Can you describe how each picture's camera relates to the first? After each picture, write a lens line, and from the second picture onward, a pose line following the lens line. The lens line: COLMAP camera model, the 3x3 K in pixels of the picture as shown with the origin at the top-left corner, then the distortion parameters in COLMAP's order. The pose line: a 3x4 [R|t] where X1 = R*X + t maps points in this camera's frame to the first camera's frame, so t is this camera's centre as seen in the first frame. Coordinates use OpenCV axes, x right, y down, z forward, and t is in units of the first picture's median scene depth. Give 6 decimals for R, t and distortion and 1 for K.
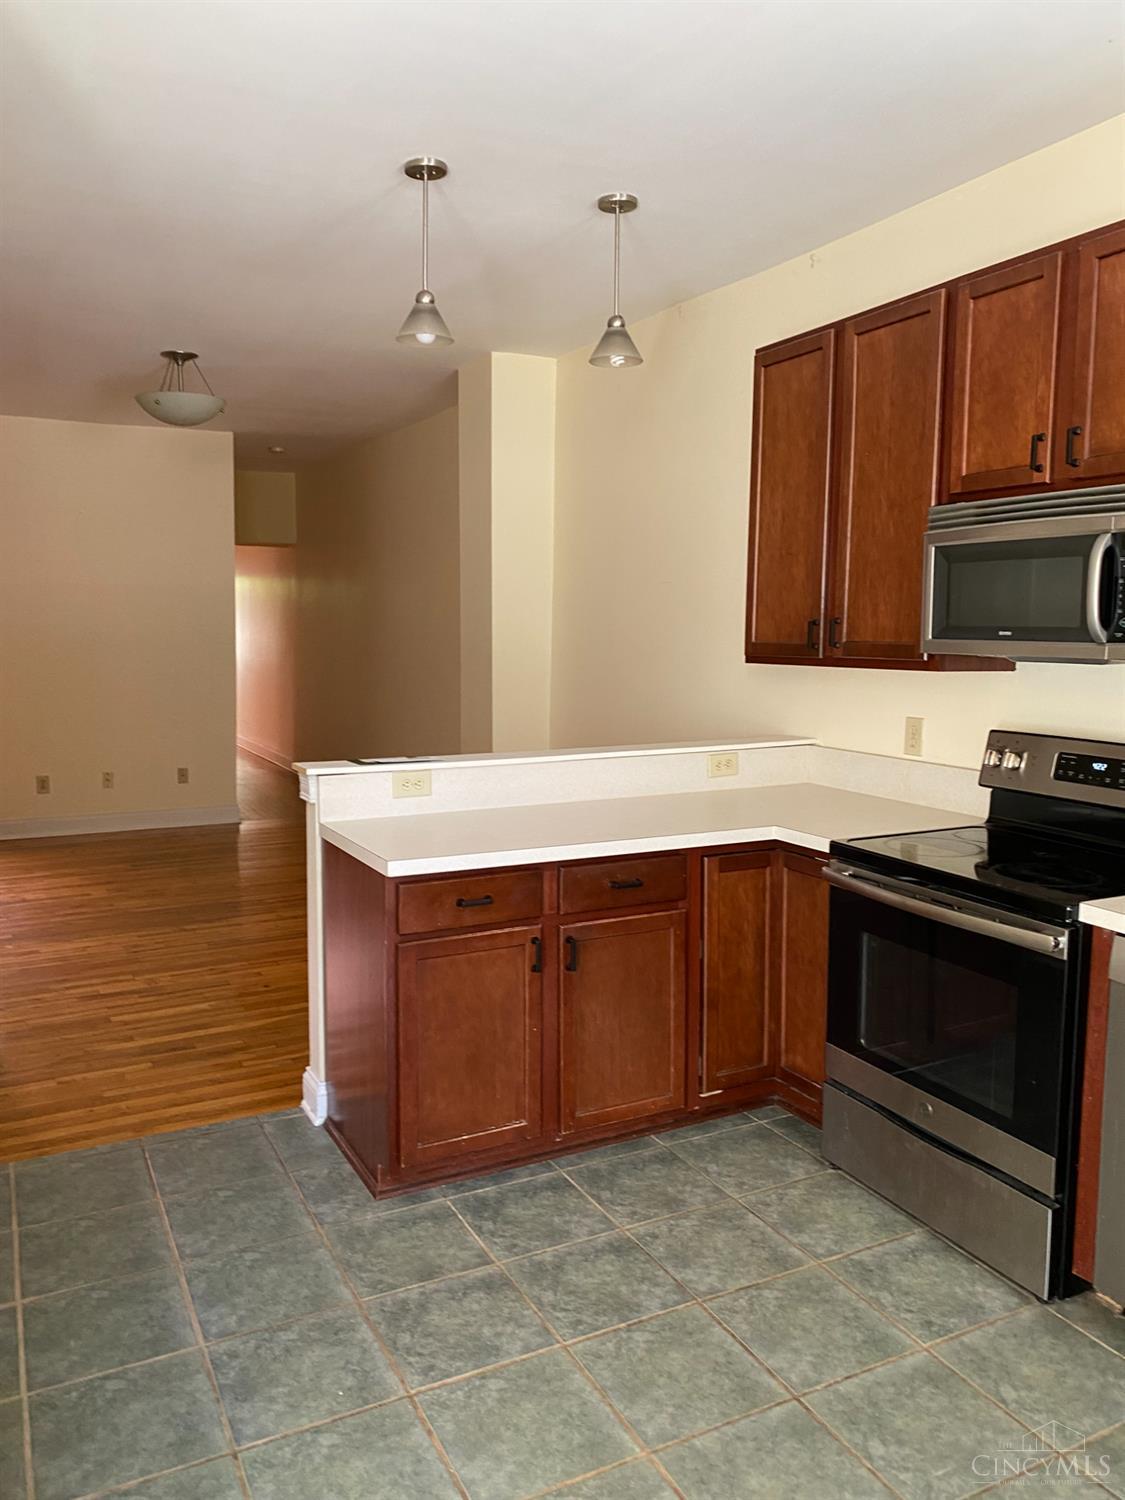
lens RADIAL K [[1153.2, 0, 556.8], [0, 1153.2, 706.4], [0, 0, 1]] dist [0.005544, 0.004829]
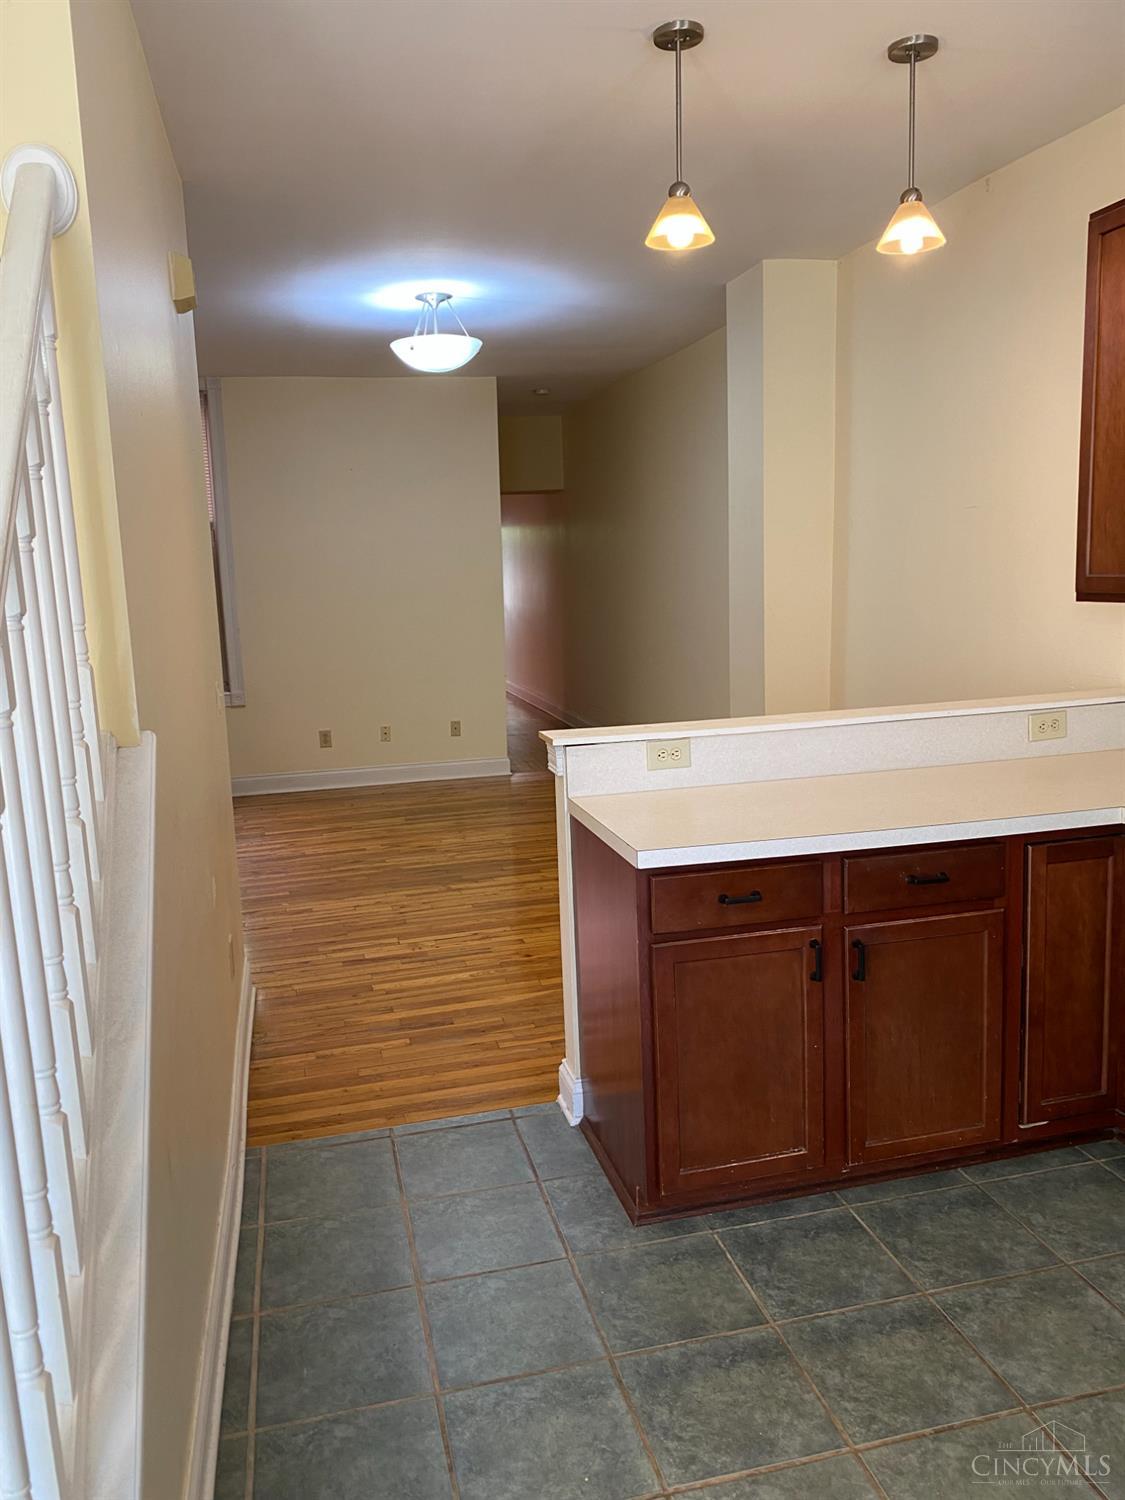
lens RADIAL K [[1148.3, 0, 561.3], [0, 1148.3, 732.8], [0, 0, 1]] dist [0.020441, -0.028006]
pose [[0.972057, -0.006596, -0.234651, -0.000433], [0.023948, 0.997176, 0.071174, -0.014819], [0.233519, -0.074805, 0.969471, 0.155301]]
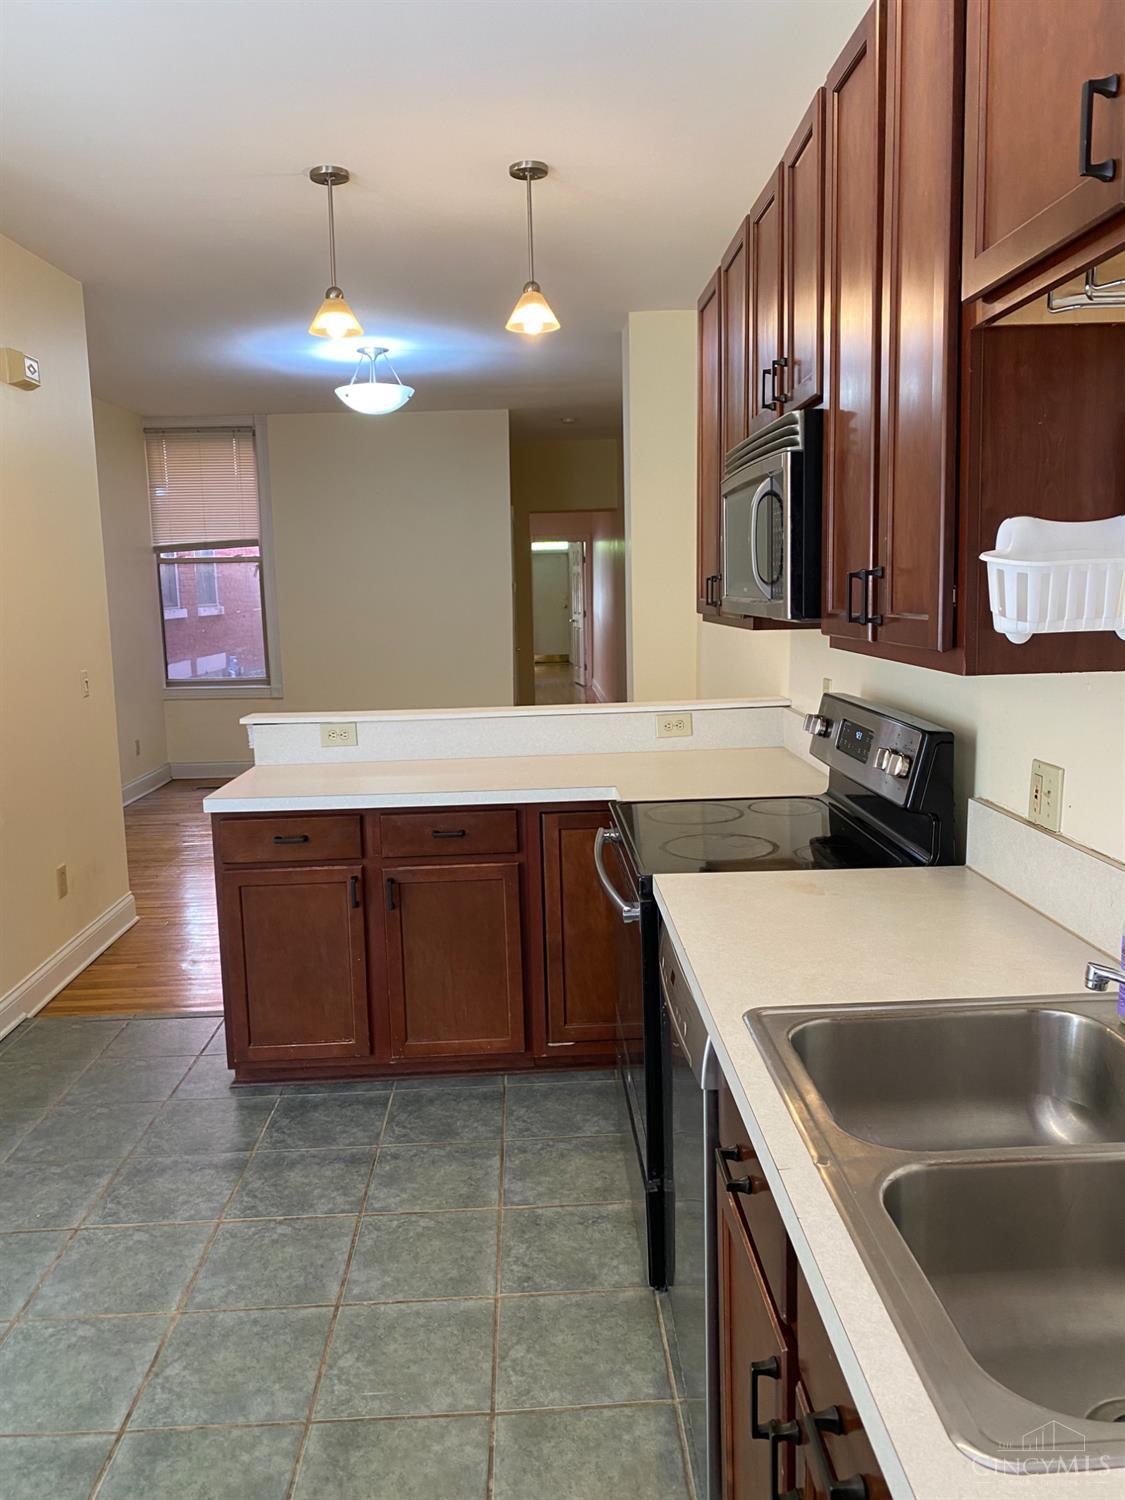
lens RADIAL K [[1148.3, 0, 561.3], [0, 1148.3, 732.8], [0, 0, 1]] dist [0.020441, -0.028006]
pose [[0.905967, 0.028104, -0.422414, 0.622936], [-0.002552, 0.998139, 0.060934, -0.002372], [0.423340, -0.054127, 0.904352, 0.106753]]
